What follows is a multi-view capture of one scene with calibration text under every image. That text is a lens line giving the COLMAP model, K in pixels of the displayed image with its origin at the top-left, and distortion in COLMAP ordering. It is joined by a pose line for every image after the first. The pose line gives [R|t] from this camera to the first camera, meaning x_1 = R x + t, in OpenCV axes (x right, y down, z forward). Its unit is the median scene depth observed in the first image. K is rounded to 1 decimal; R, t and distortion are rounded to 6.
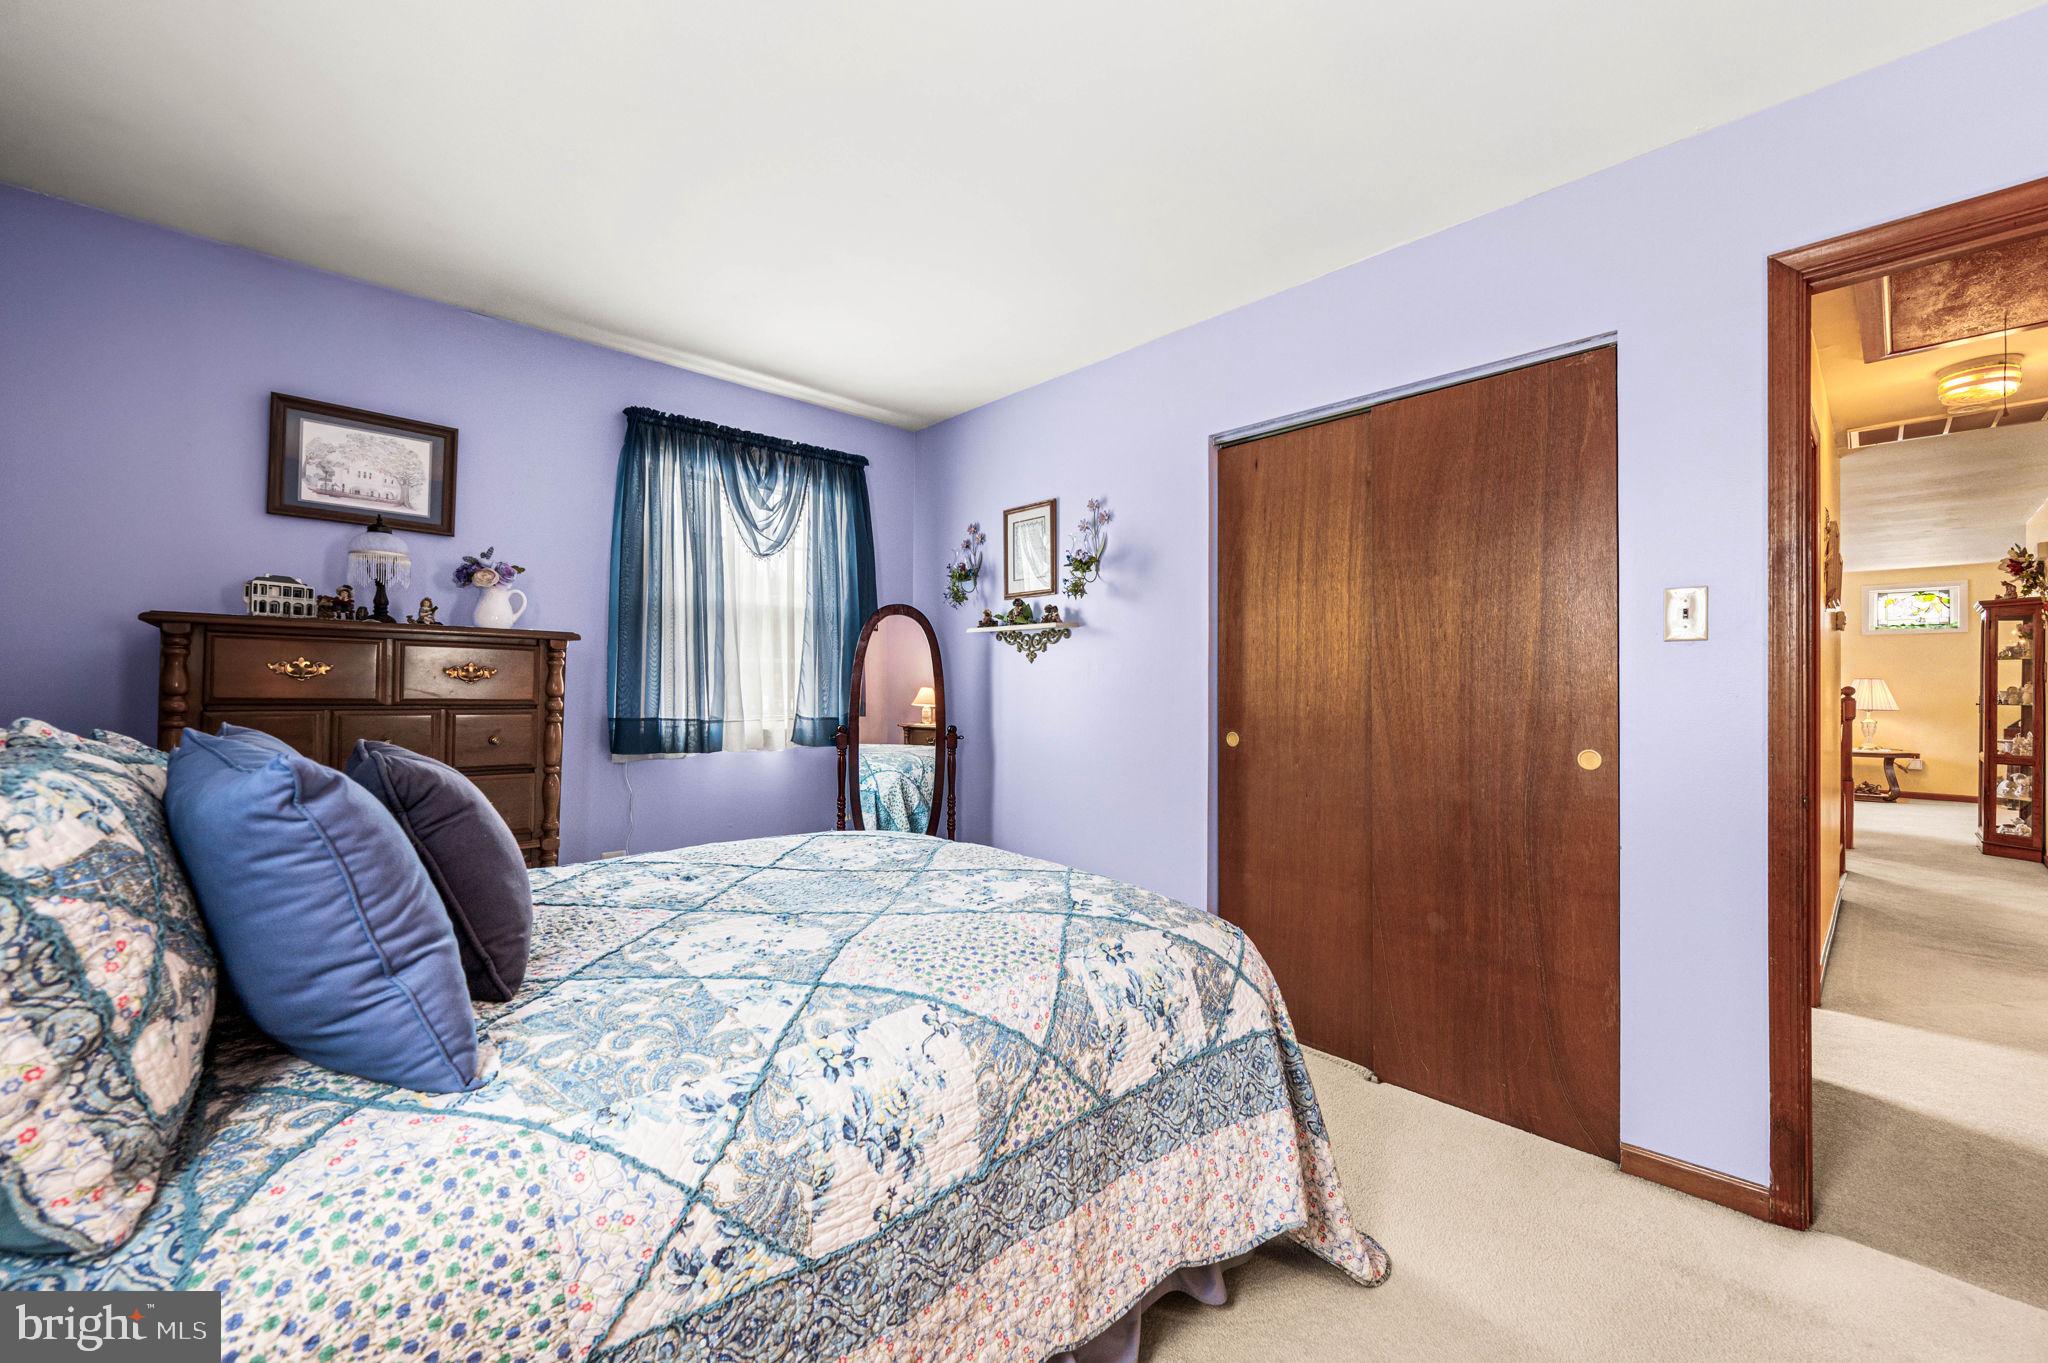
lens RADIAL K [[818.4, 0, 1039.4], [0, 818.4, 706.2], [0, 0, 1]] dist [-0.000194, -0.000139]
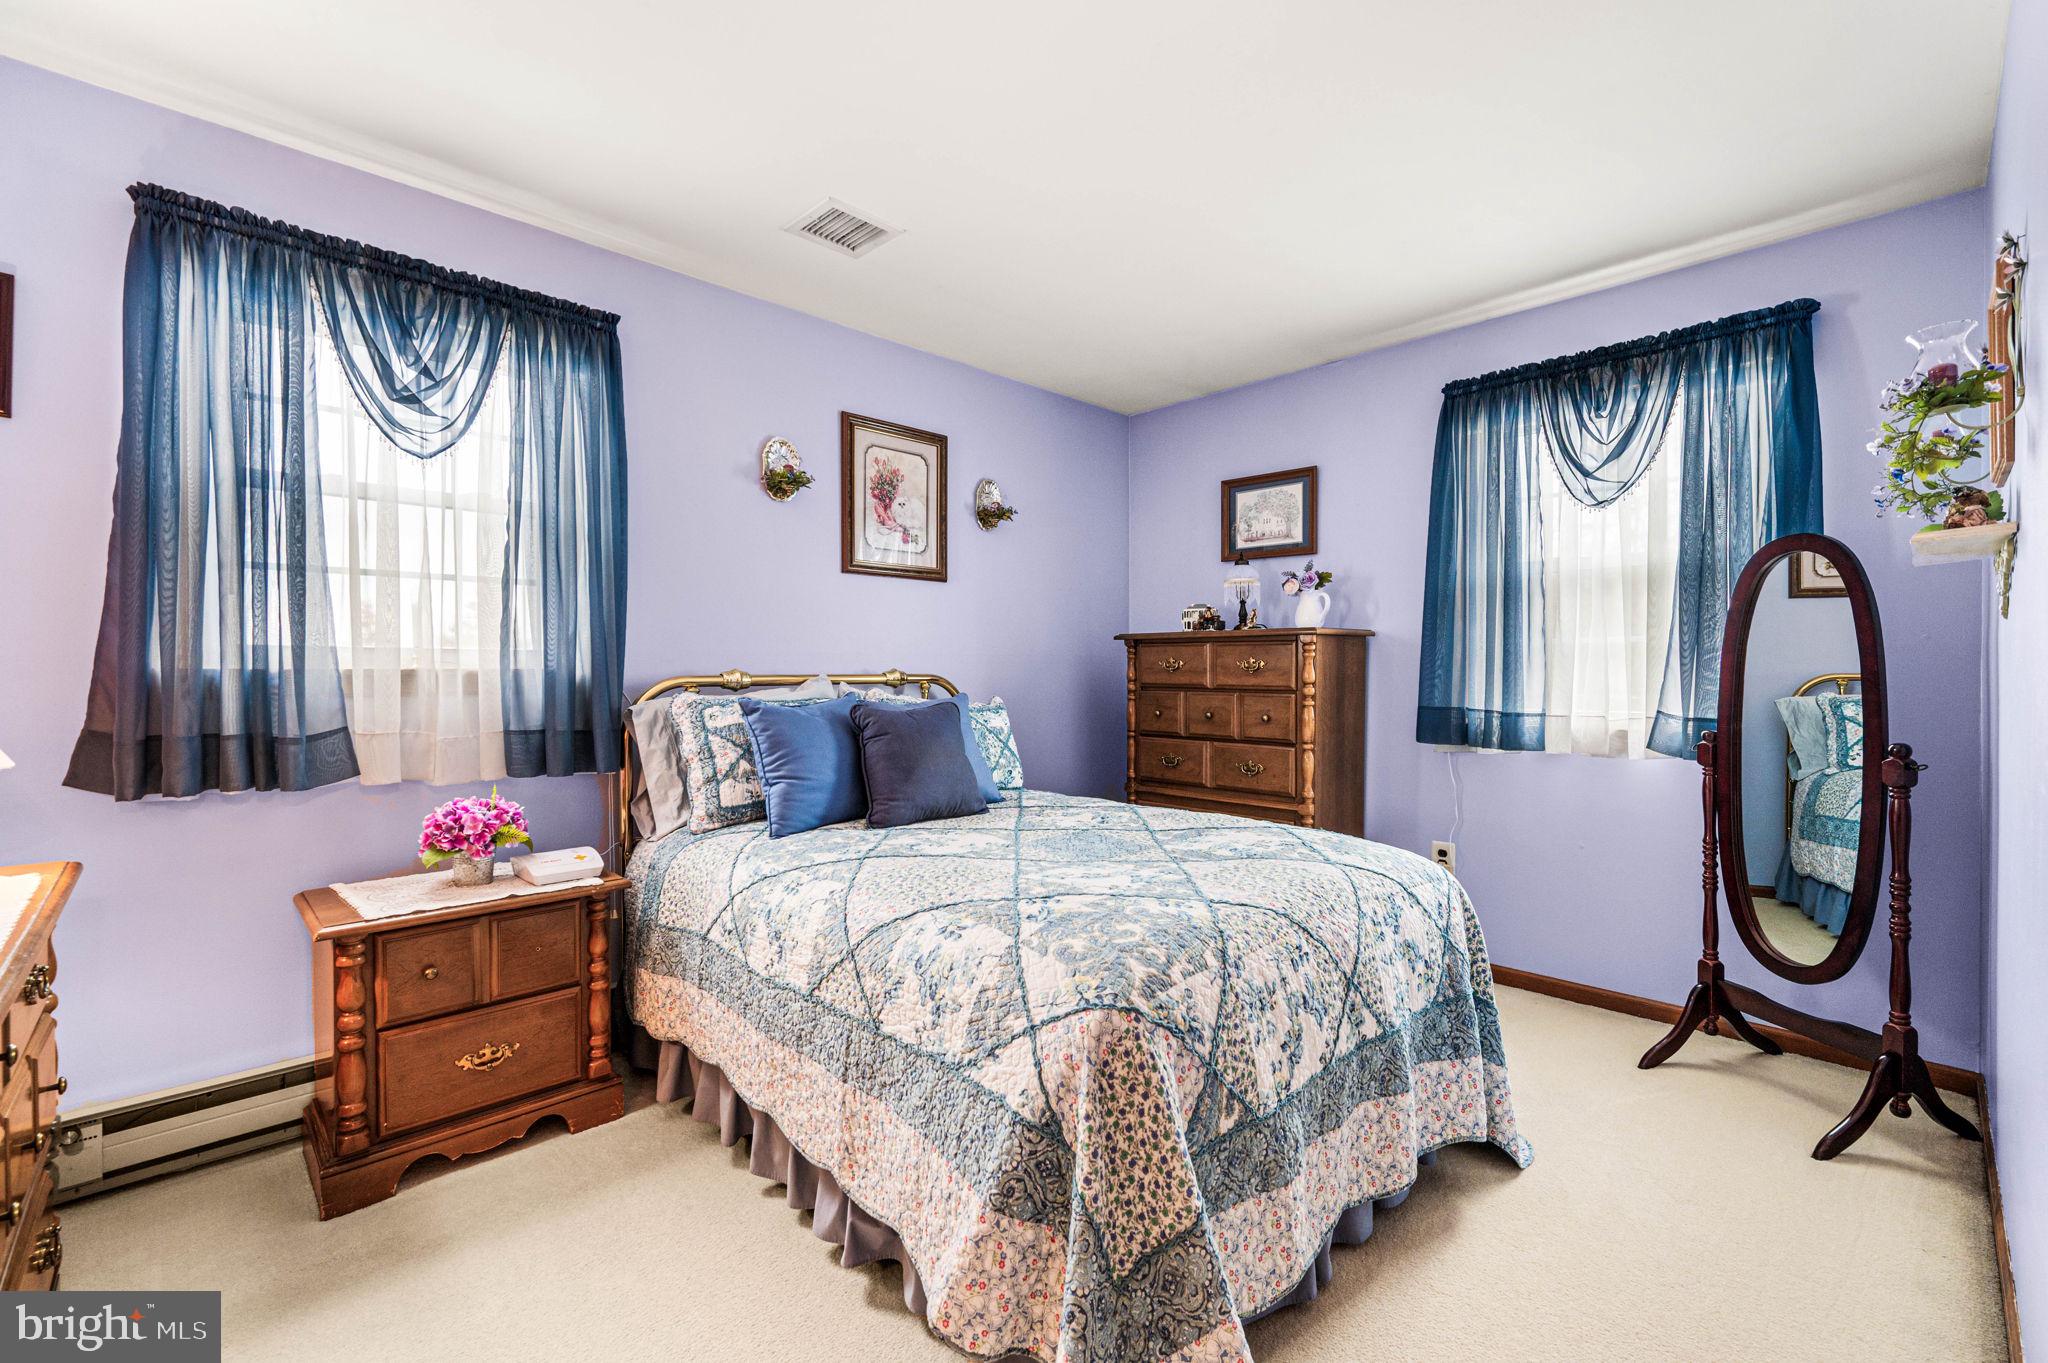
lens RADIAL K [[858.1, 0, 993.7], [0, 858.1, 699.5], [0, 0, 1]] dist [0.001694, 0.000146]
pose [[-0.010747, 0.022260, -0.999694, 0.602987], [-0.020624, 0.999535, 0.022478, -0.006907], [0.999730, 0.020859, -0.010283, 0.545484]]
